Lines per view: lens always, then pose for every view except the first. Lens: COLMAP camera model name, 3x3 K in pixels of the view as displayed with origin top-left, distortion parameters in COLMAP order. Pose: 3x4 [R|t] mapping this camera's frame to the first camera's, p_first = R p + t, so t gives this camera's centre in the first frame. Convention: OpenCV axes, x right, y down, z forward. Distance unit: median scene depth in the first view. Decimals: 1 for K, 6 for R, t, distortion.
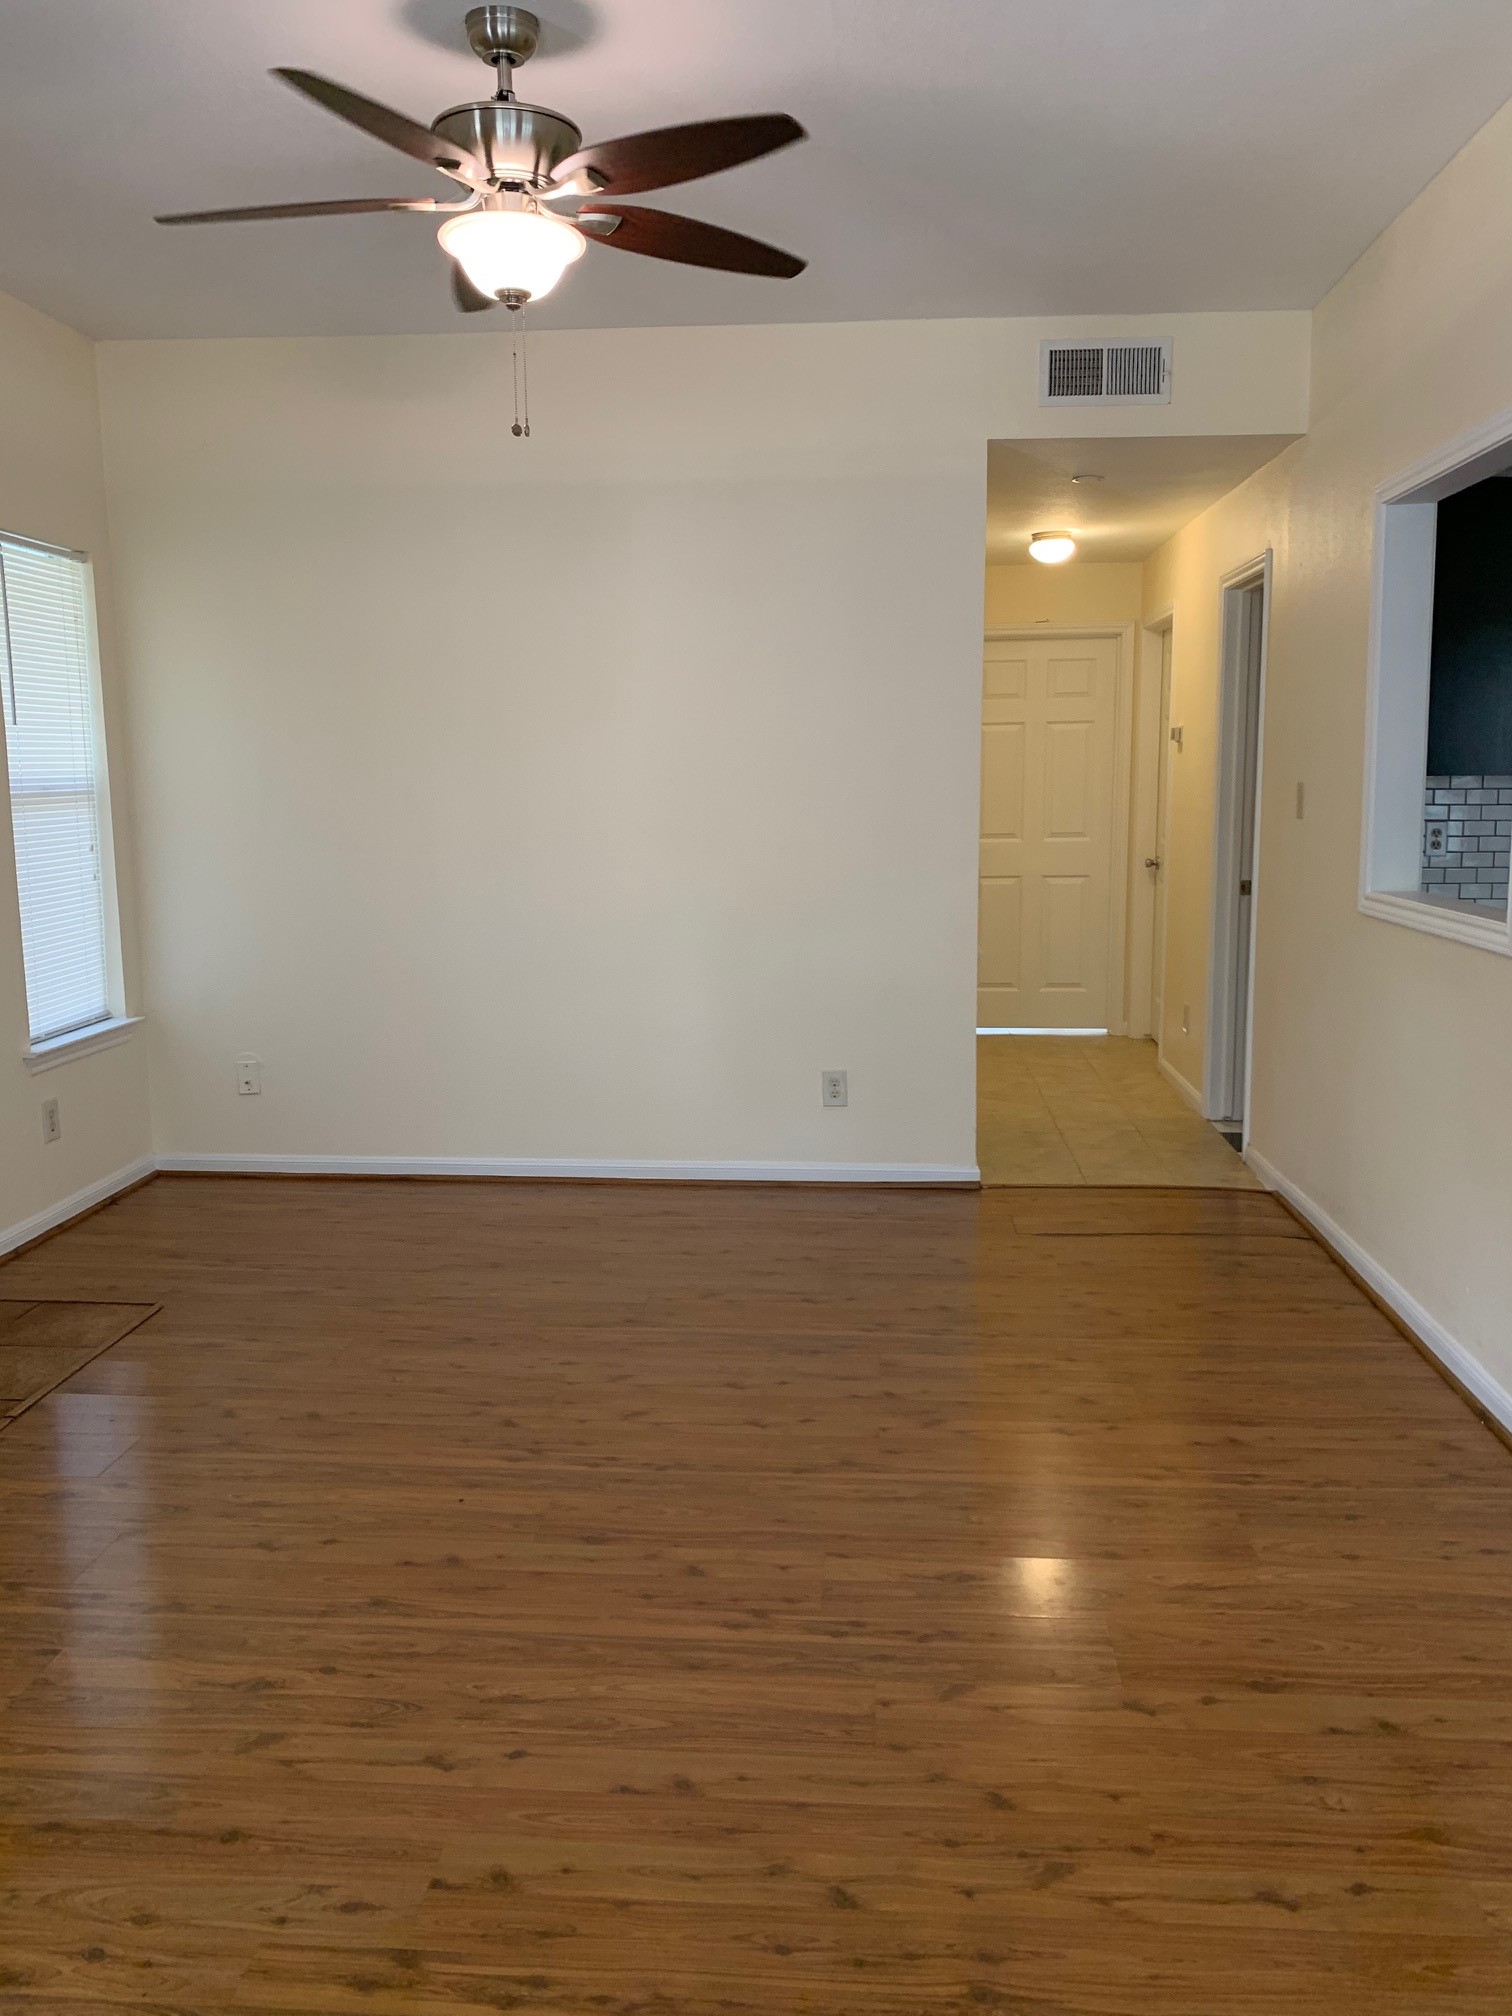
lens RADIAL K [[1553.4, 0, 764.6], [0, 1553.4, 997.2], [0, 0, 1]] dist [0.030630, -0.030056]
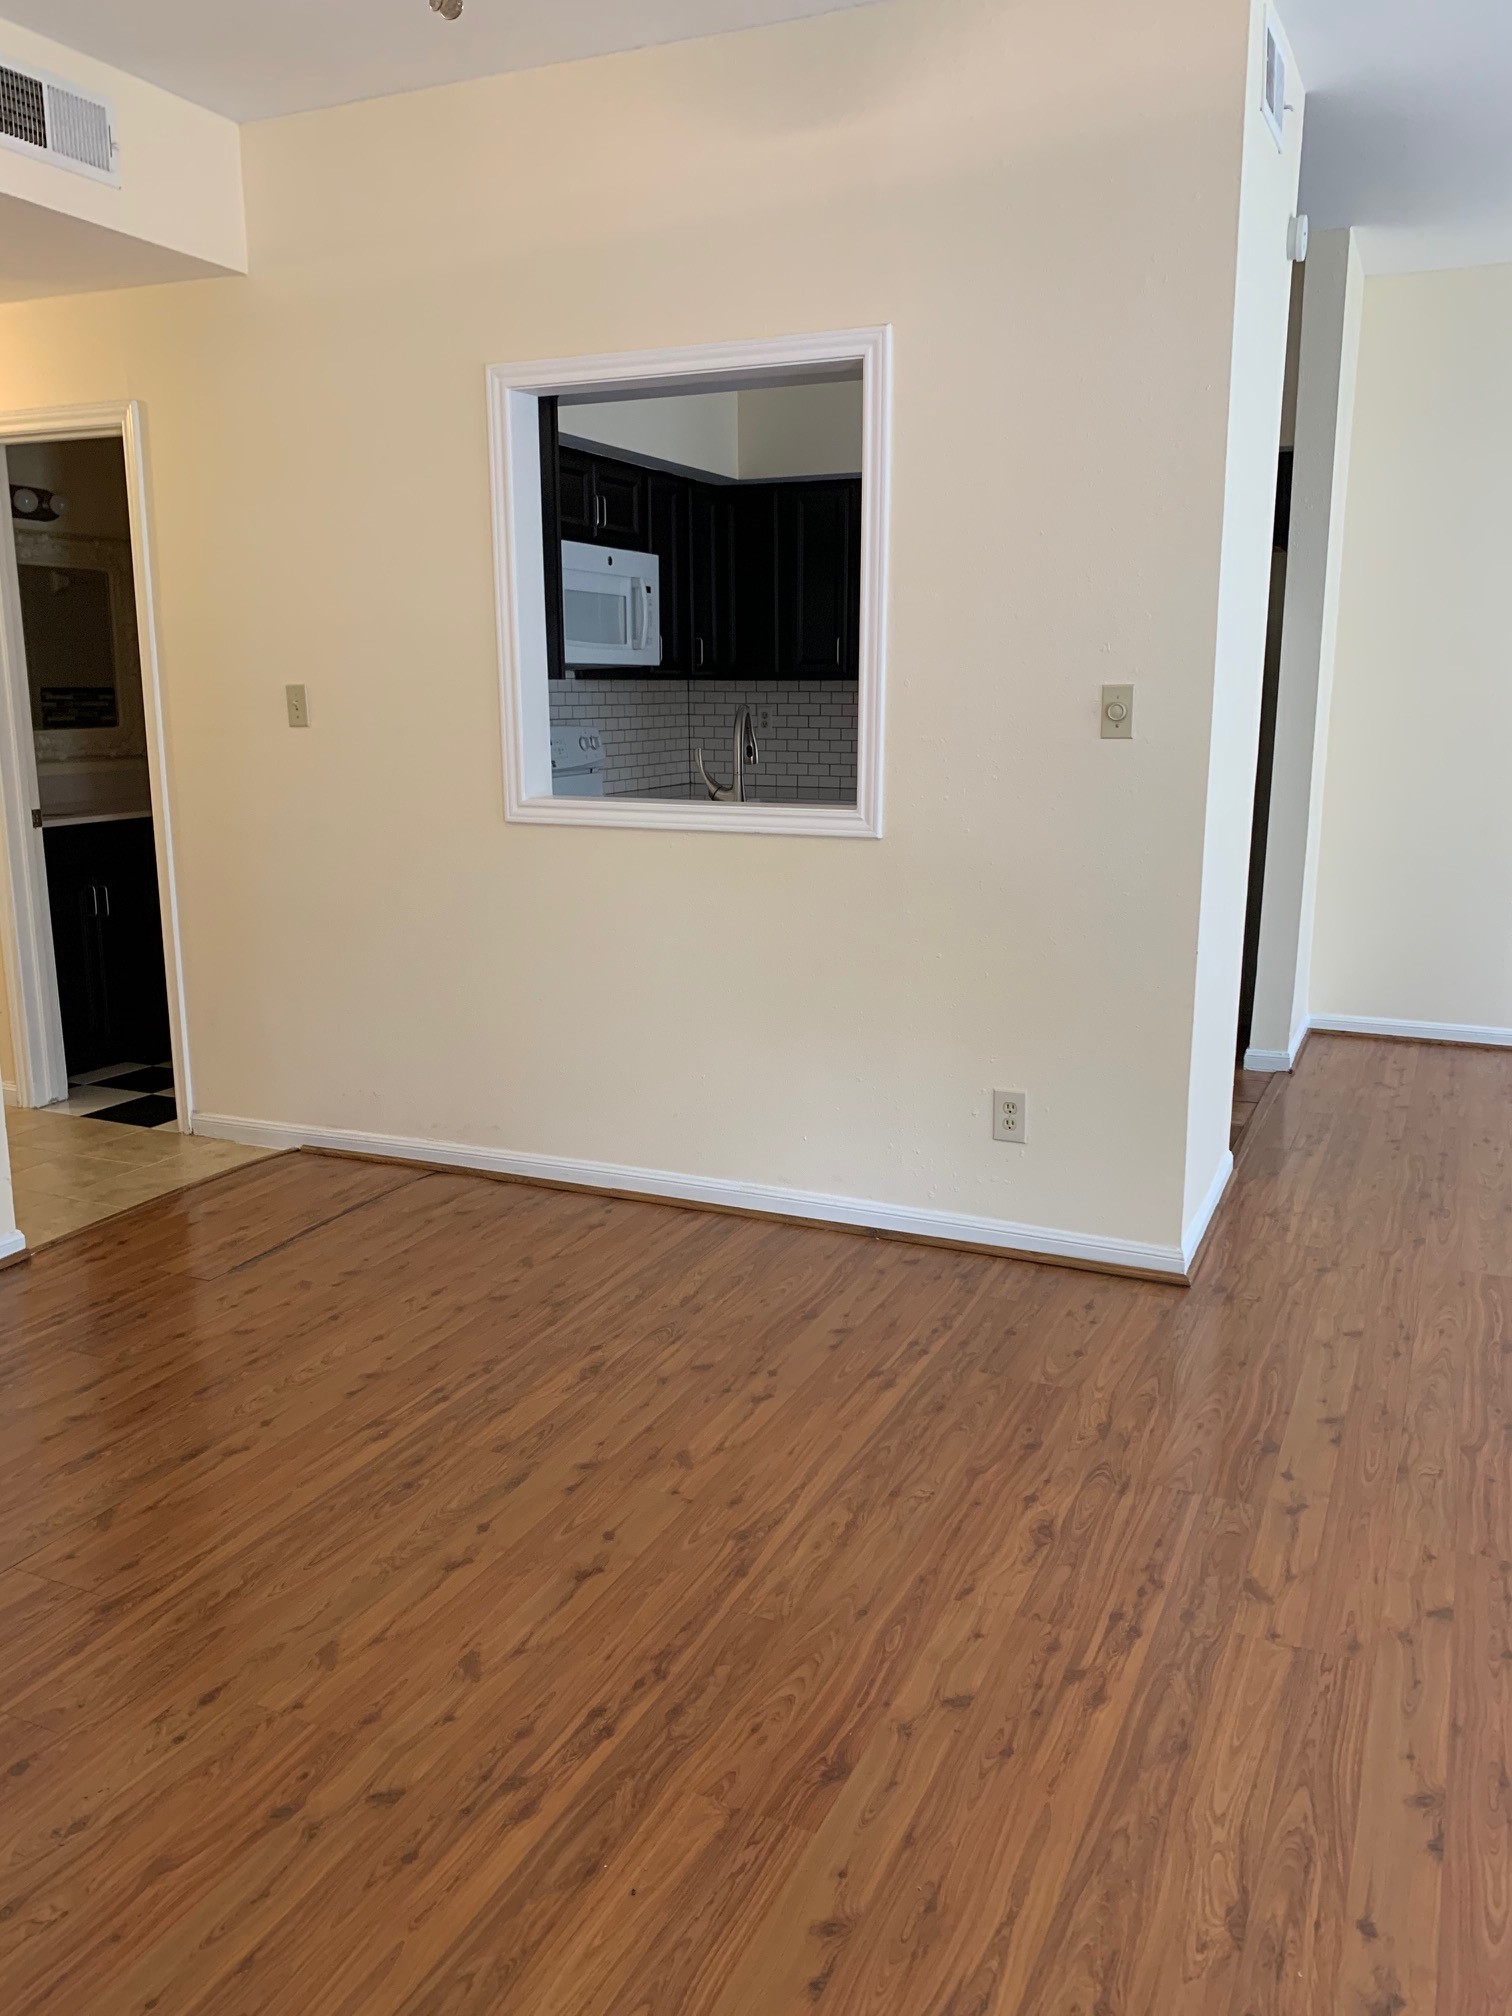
lens RADIAL K [[1553.4, 0, 766.9], [0, 1553.4, 1006.9], [0, 0, 1]] dist [0.030630, -0.030056]
pose [[0.351531, -0.191234, 0.916437, -0.671211], [0.137744, 0.978826, 0.151416, -0.093541], [-0.925987, 0.073007, 0.370428, 0.719723]]
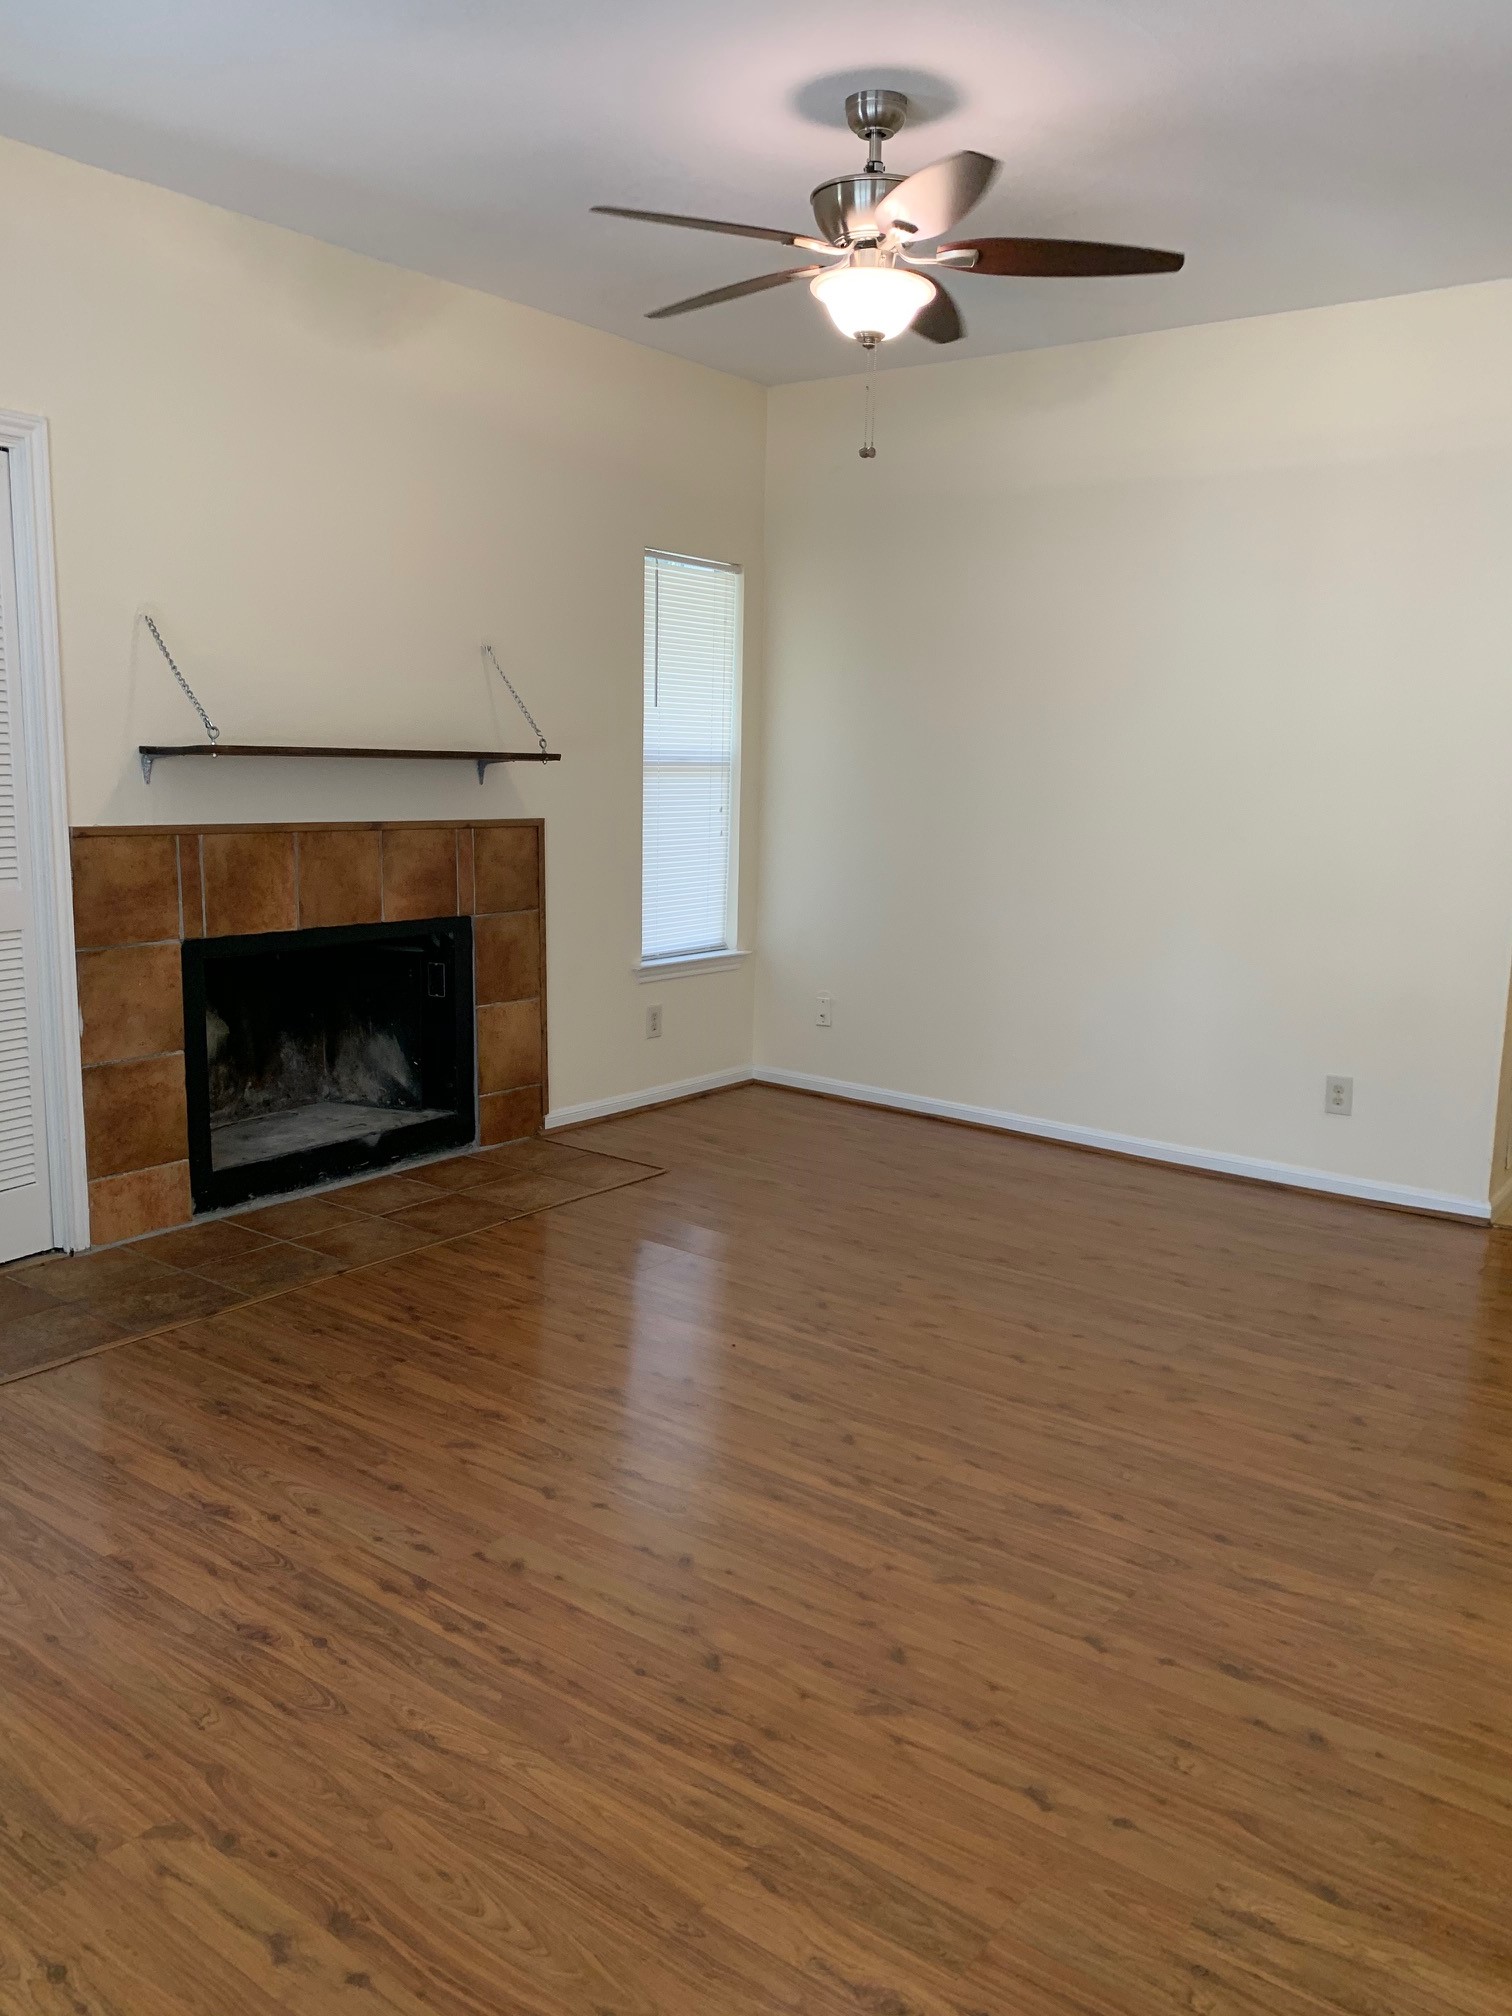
lens RADIAL K [[1553.4, 0, 771.5], [0, 1553.4, 1008.2], [0, 0, 1]] dist [0.030630, -0.030056]
pose [[0.842731, 0.120186, -0.524747, 0.440142], [-0.114977, 0.992452, 0.042658, 0.007266], [0.525913, 0.024385, 0.850188, -0.017539]]
